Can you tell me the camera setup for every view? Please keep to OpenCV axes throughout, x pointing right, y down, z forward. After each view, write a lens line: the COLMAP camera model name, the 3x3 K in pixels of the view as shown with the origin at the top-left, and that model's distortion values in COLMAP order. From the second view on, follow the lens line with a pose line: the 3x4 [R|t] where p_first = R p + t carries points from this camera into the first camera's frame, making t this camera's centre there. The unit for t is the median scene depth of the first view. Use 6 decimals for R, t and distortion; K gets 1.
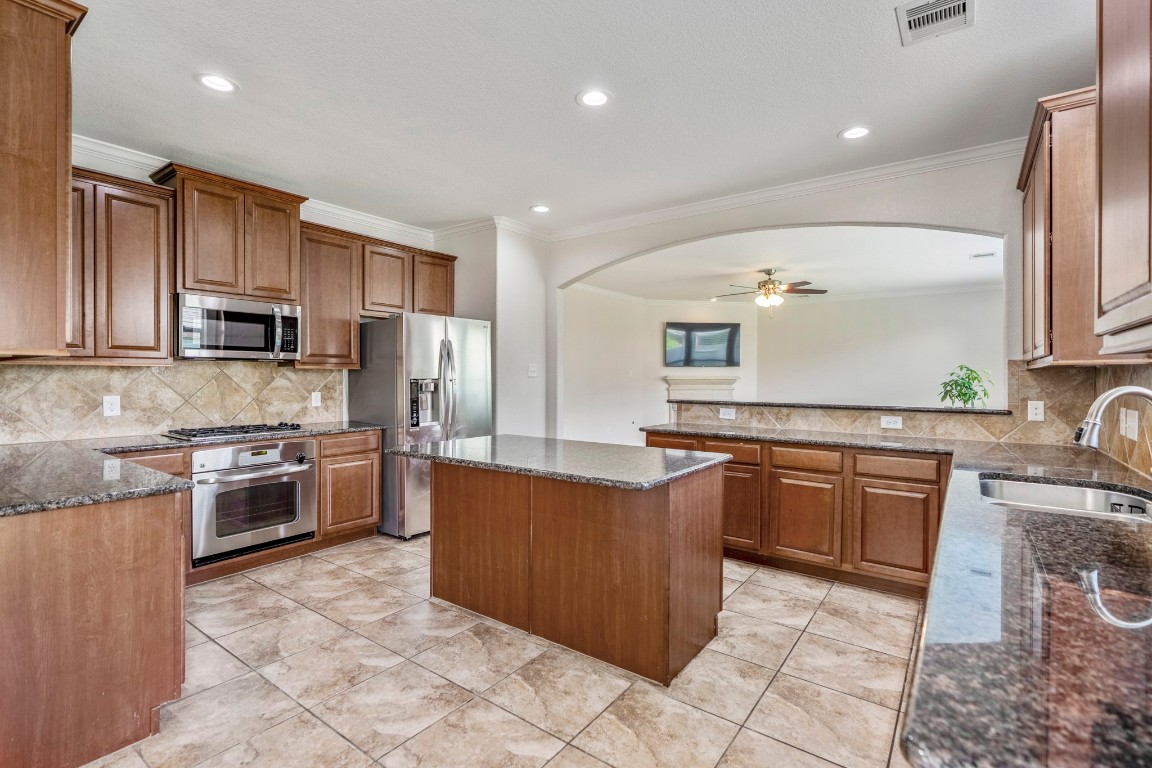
lens RADIAL K [[542.3, 0, 579.8], [0, 542.3, 377.2], [0, 0, 1]] dist [-0.001702, 0.000211]
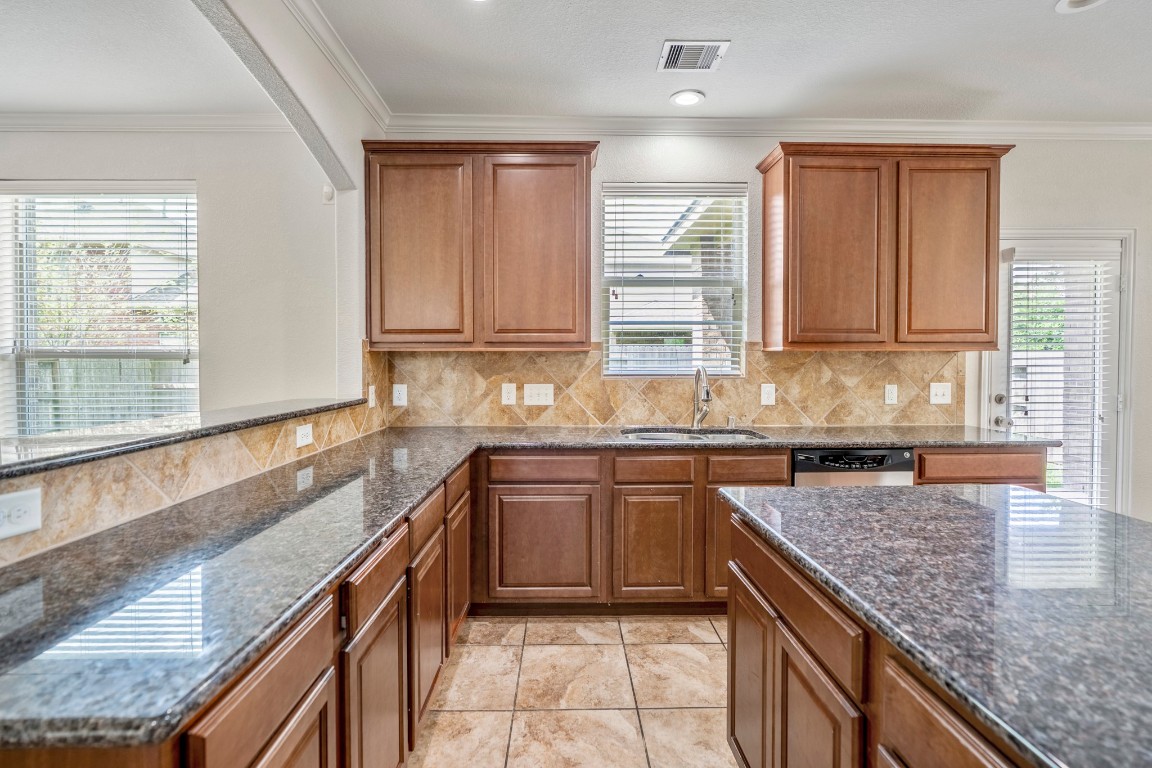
lens RADIAL K [[542.3, 0, 579.8], [0, 542.3, 377.2], [0, 0, 1]] dist [-0.001702, 0.000211]
pose [[-0.597437, -0.028972, 0.801392, -0.081014], [-0.001337, 0.999382, 0.035133, -0.001828], [-0.801914, 0.019919, -0.597107, 1.098907]]
